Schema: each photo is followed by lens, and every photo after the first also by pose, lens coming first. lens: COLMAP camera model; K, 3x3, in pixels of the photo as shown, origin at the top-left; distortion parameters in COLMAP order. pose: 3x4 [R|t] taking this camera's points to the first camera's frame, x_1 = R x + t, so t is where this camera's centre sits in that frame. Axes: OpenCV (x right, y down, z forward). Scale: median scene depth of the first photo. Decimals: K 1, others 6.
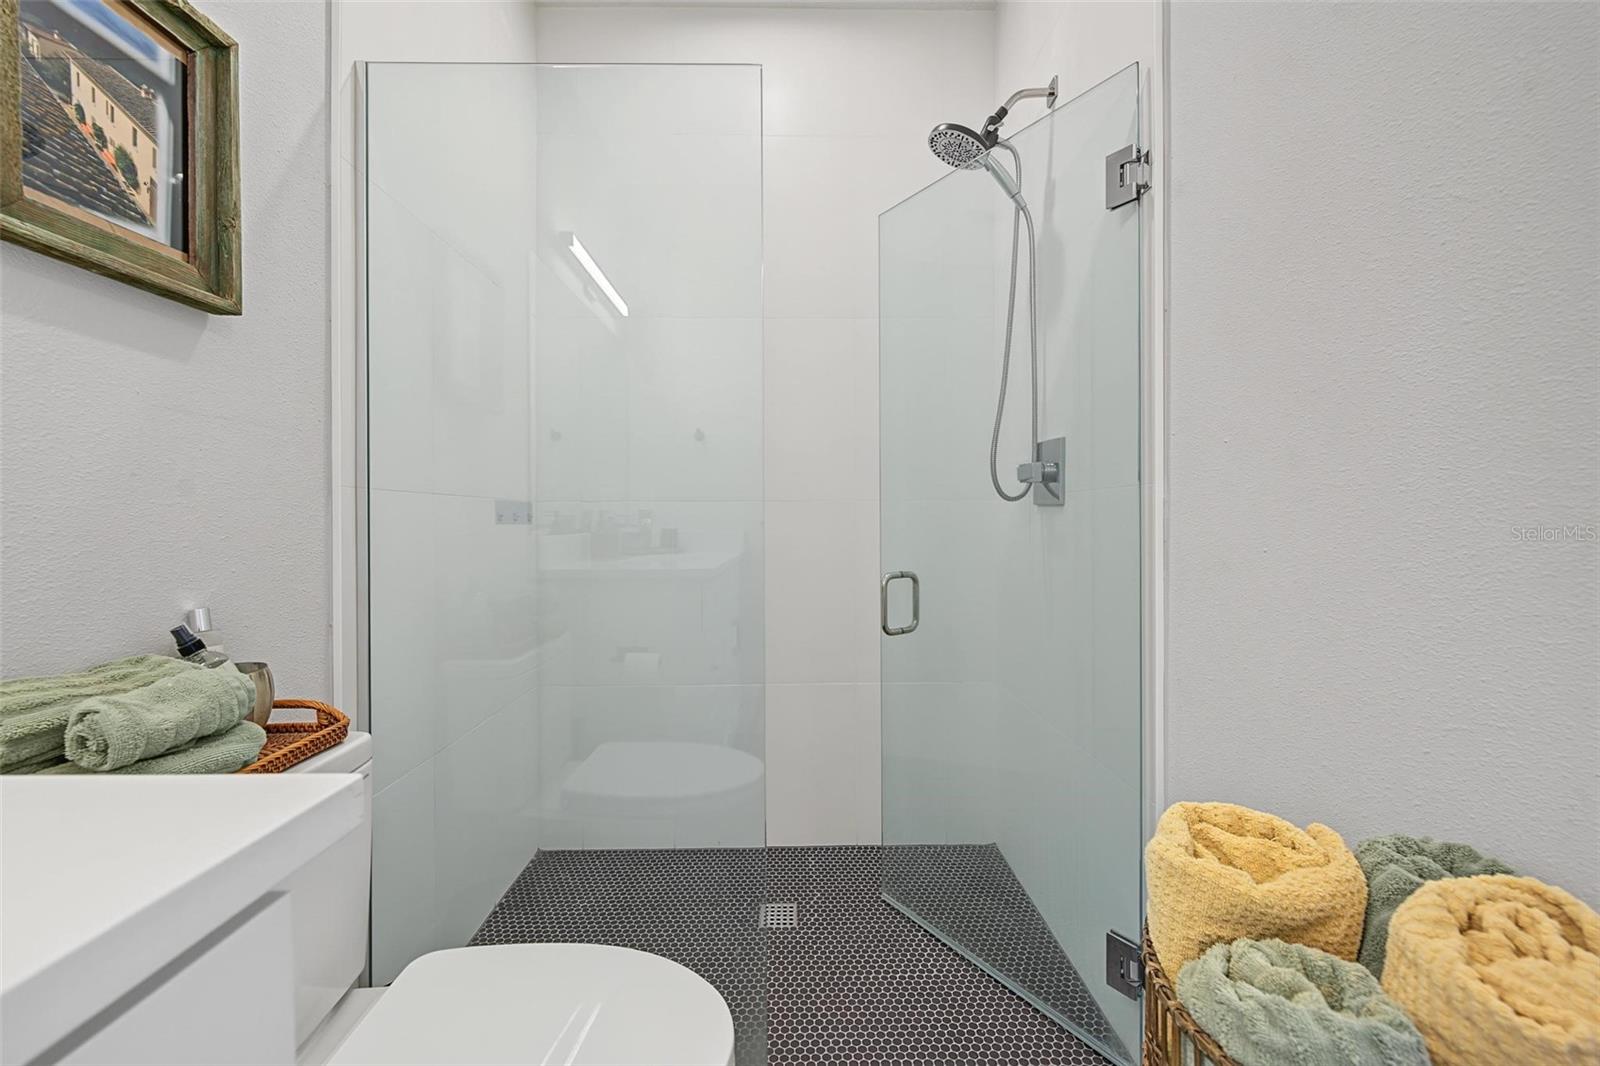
lens RADIAL K [[623.3, 0, 803.2], [0, 623.3, 524.3], [0, 0, 1]] dist [-0.007696, 0.000542]
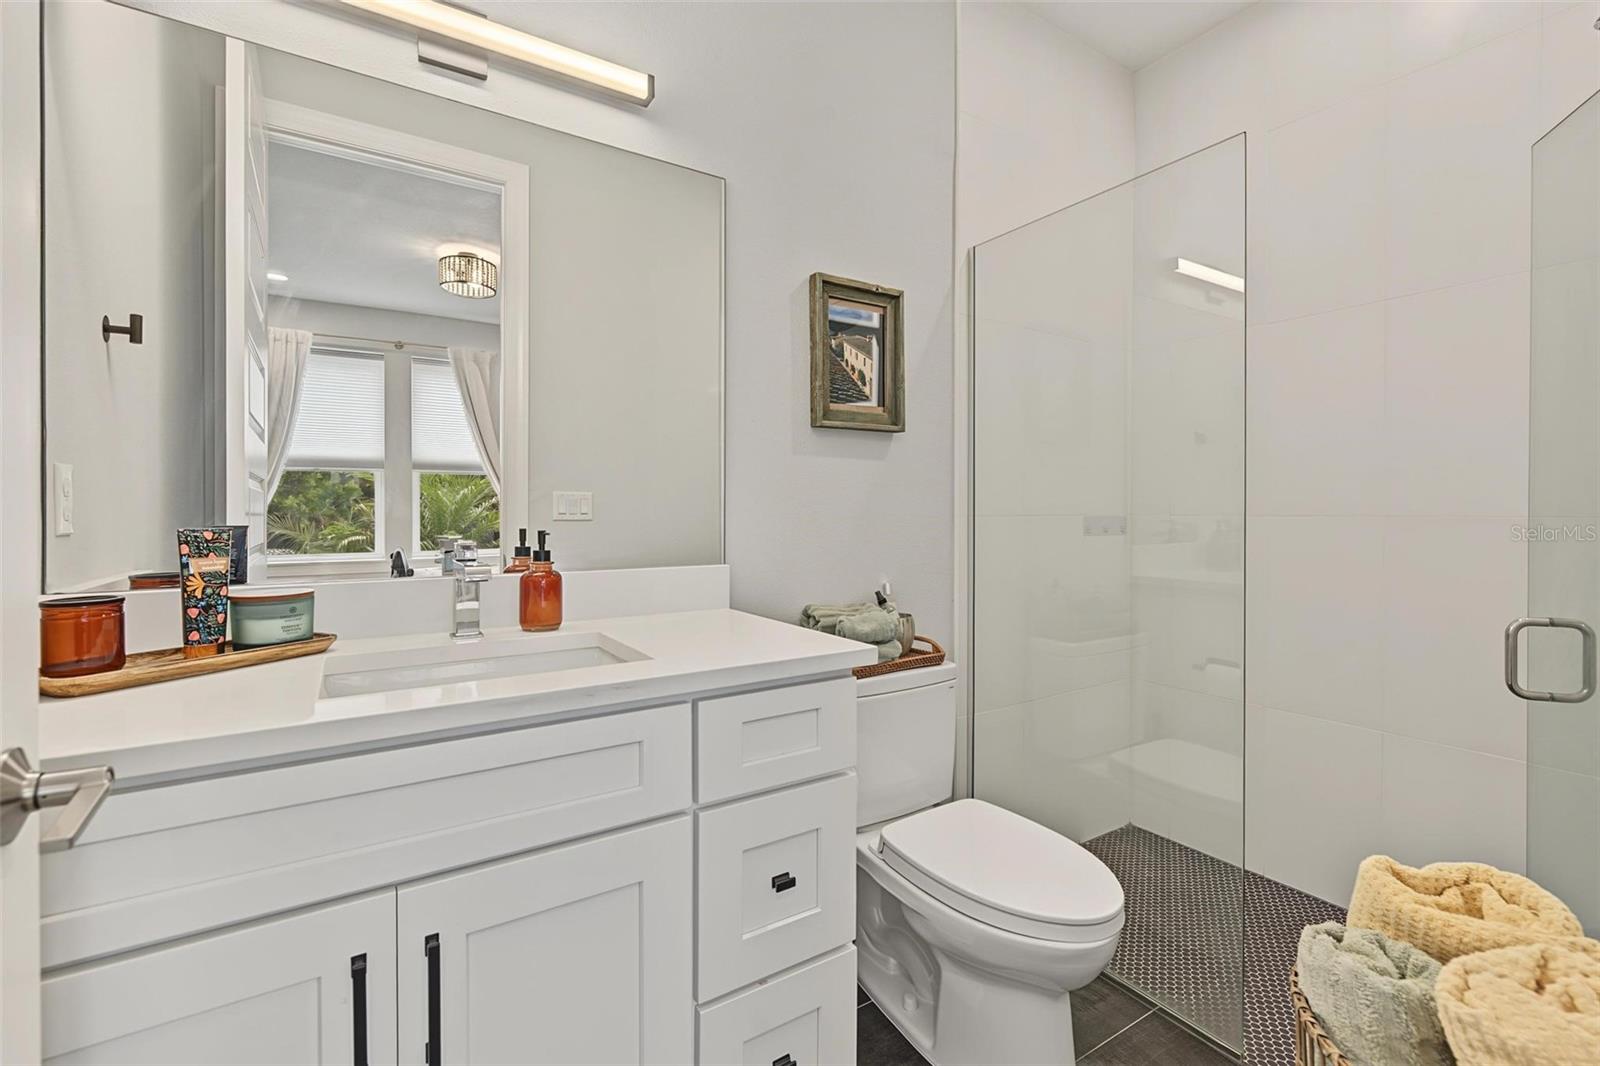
lens RADIAL K [[719.3, 0, 797.5], [0, 719.3, 520.9], [0, 0, 1]] dist [0.000485, 0.000187]
pose [[0.525076, 0.018429, -0.850856, 0.891303], [-0.006642, 0.999824, 0.017557, -0.109317], [0.851030, -0.003567, 0.525106, -0.493848]]
